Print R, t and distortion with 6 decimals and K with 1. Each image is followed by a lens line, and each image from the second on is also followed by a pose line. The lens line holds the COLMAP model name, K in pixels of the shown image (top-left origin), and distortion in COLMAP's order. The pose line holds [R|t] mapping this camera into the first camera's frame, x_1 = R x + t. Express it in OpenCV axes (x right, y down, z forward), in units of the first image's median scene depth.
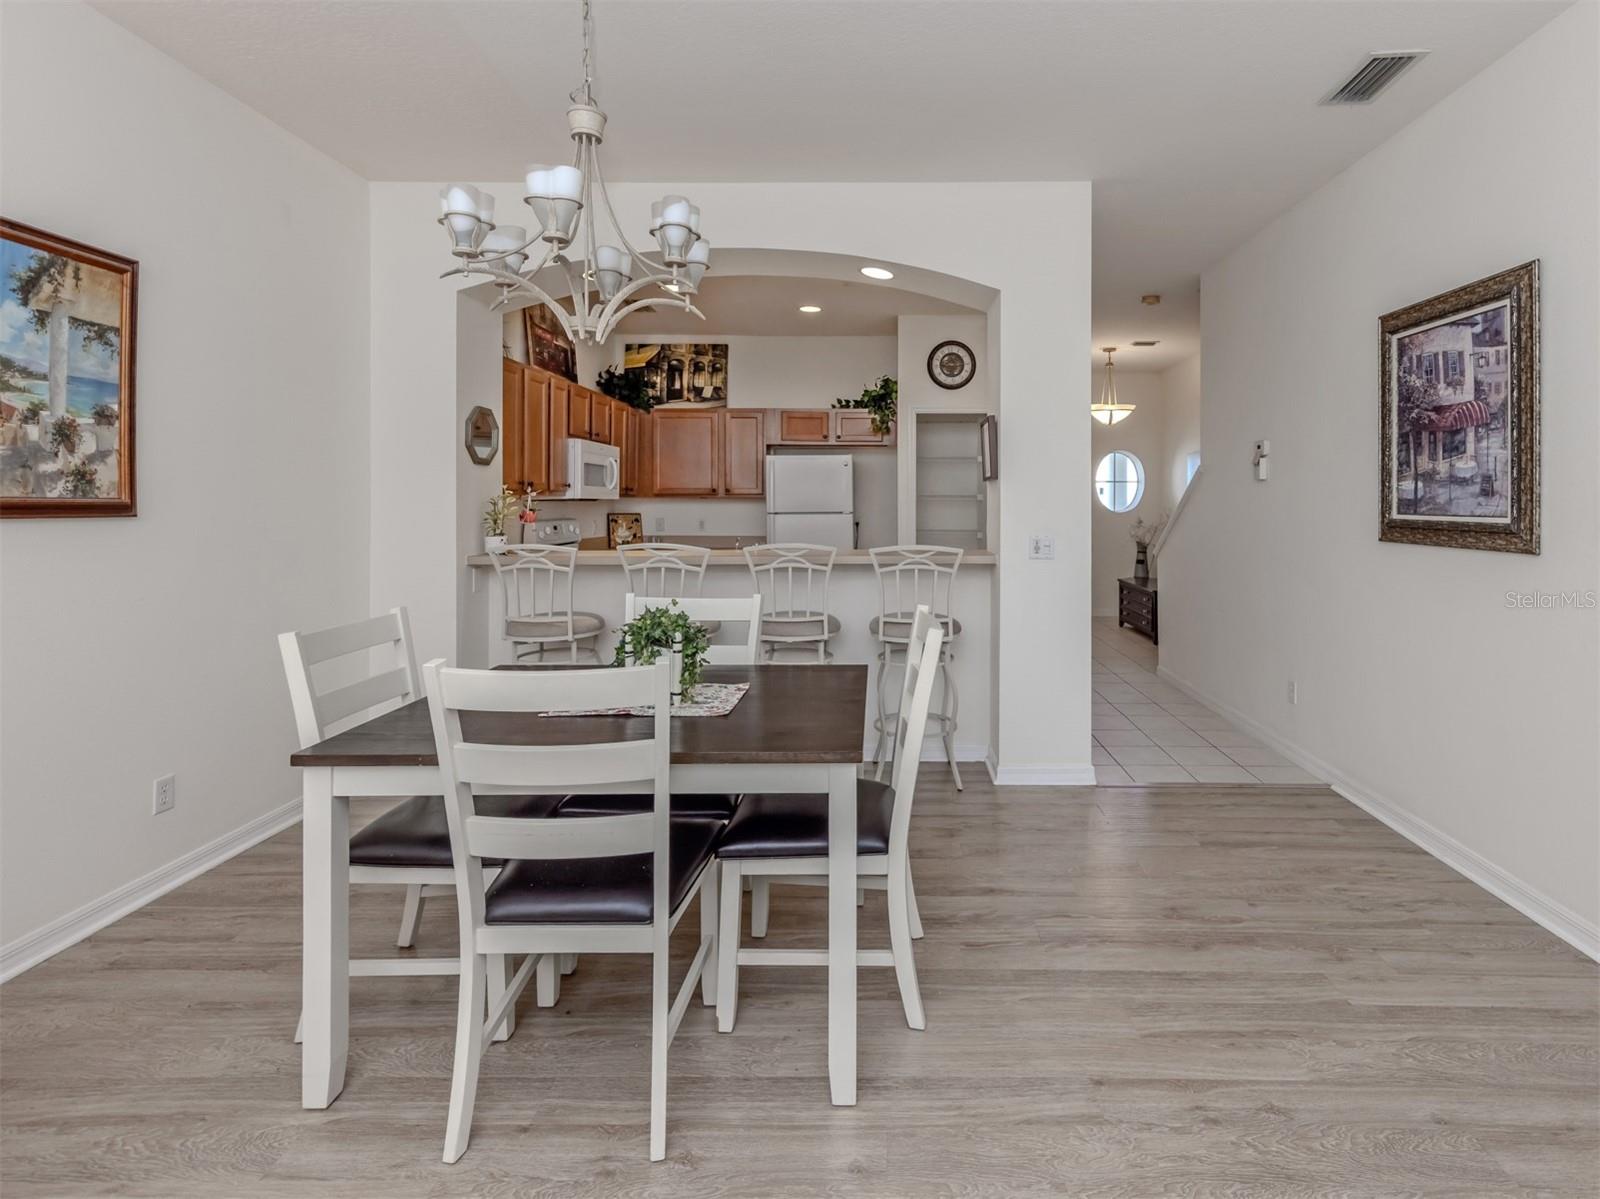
lens RADIAL K [[754.1, 0, 892.9], [0, 754.1, 505.7], [0, 0, 1]] dist [-0.015960, -0.002269]
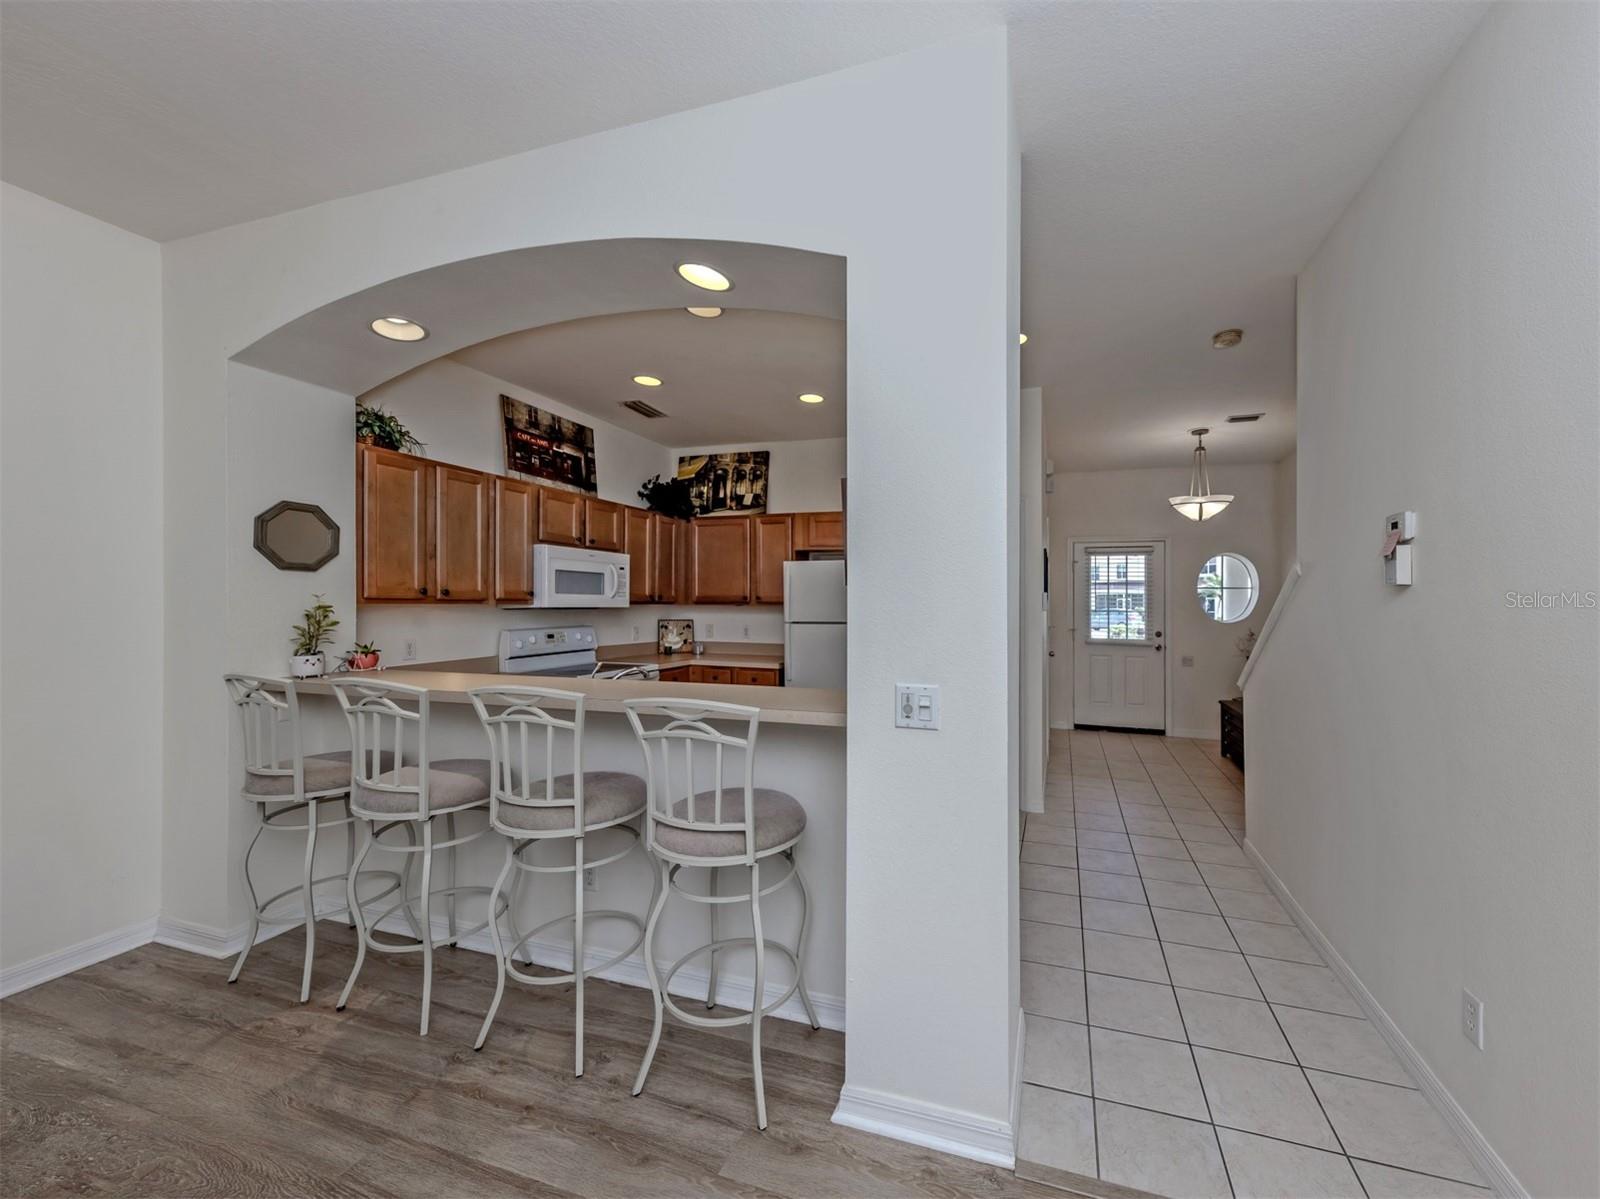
lens RADIAL K [[604.4, 0, 906.6], [0, 604.4, 599.8], [0, 0, 1]] dist [0.002758, 0.000359]
pose [[0.962780, 0.002569, -0.270274, 0.290806], [-0.006854, 0.999865, -0.014913, -0.018000], [0.270199, 0.016211, 0.962668, 0.520647]]
